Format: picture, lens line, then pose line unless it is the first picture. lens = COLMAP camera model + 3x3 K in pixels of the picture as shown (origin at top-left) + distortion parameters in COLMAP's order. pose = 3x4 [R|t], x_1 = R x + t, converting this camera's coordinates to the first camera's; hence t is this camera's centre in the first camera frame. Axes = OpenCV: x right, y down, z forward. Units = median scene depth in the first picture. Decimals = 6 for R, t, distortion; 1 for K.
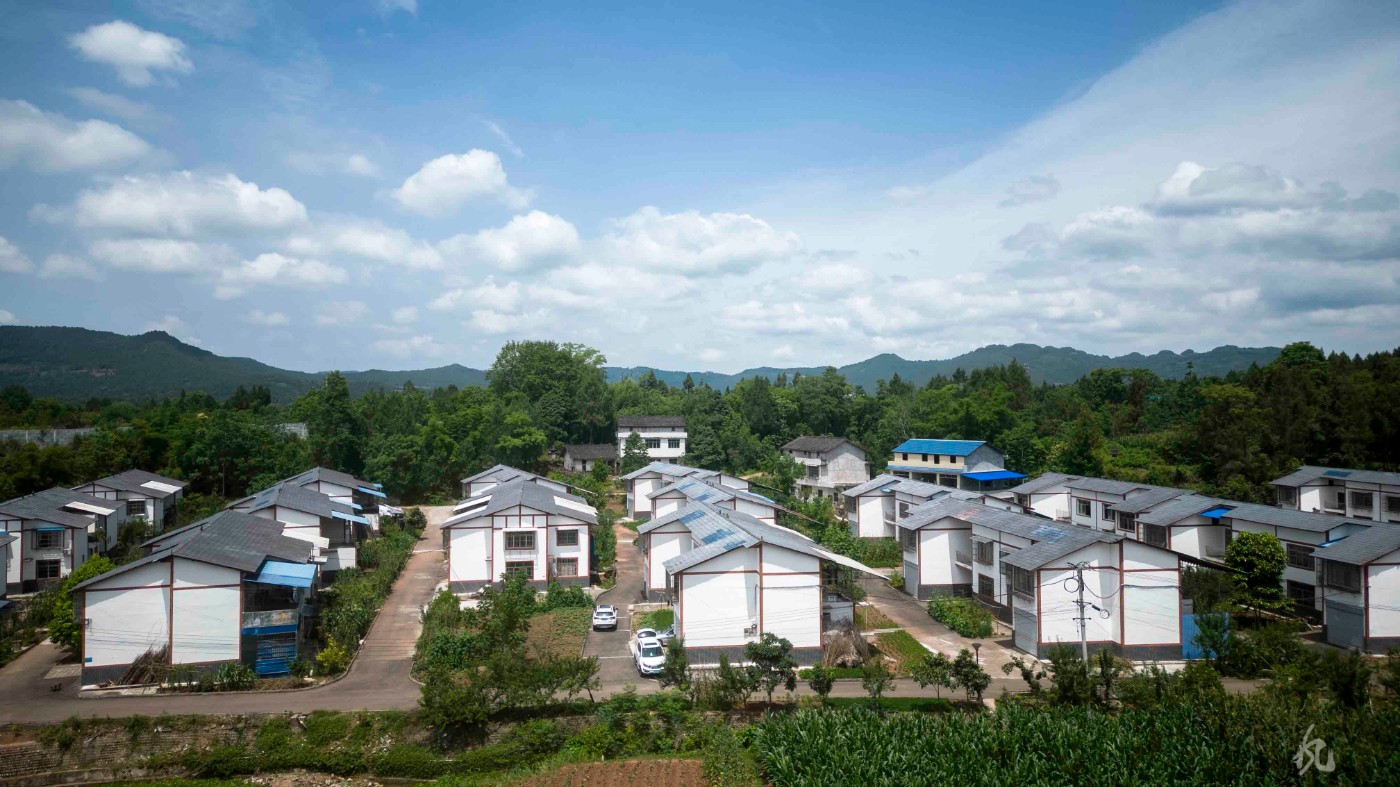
lens RADIAL K [[982.0, 0, 701.5], [0, 982.0, 405.0], [0, 0, 1]] dist [0.077319, -0.068897]
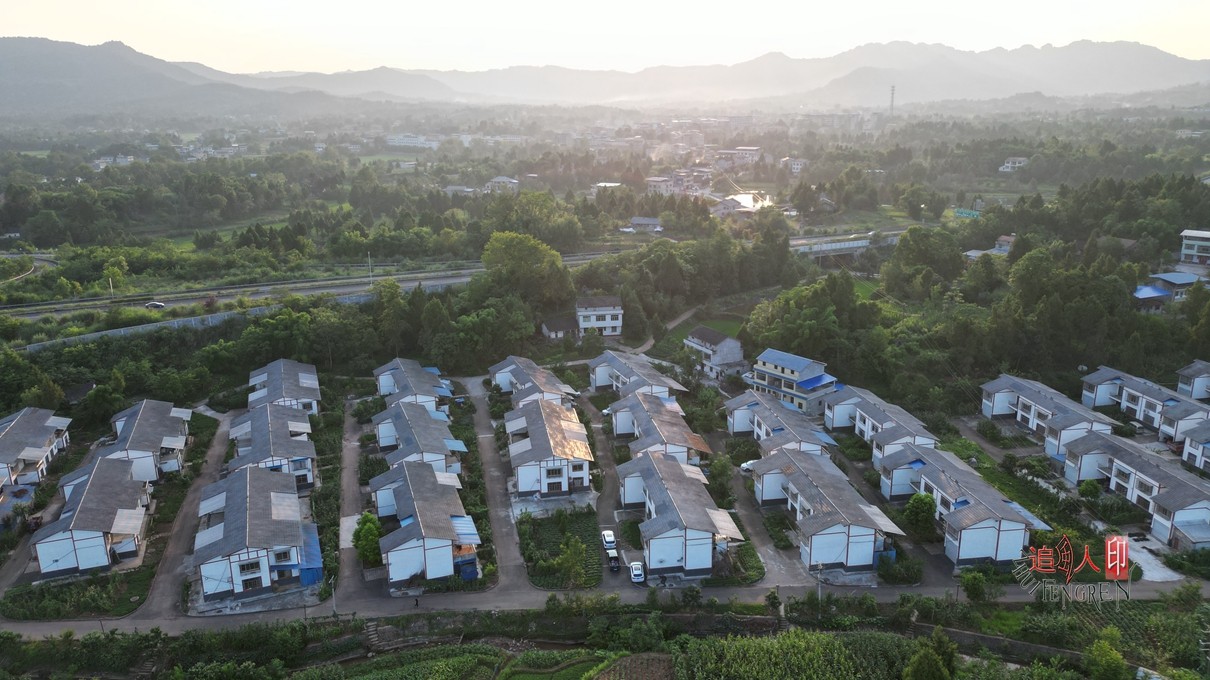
lens RADIAL K [[848.7, 0, 611.6], [0, 848.7, 345.6], [0, 0, 1]] dist [0.077319, -0.068897]
pose [[0.999948, -0.008131, 0.006216, -0.079758], [0.006031, 0.958811, 0.283981, -0.551879], [-0.008269, -0.283929, 0.958810, -0.497011]]
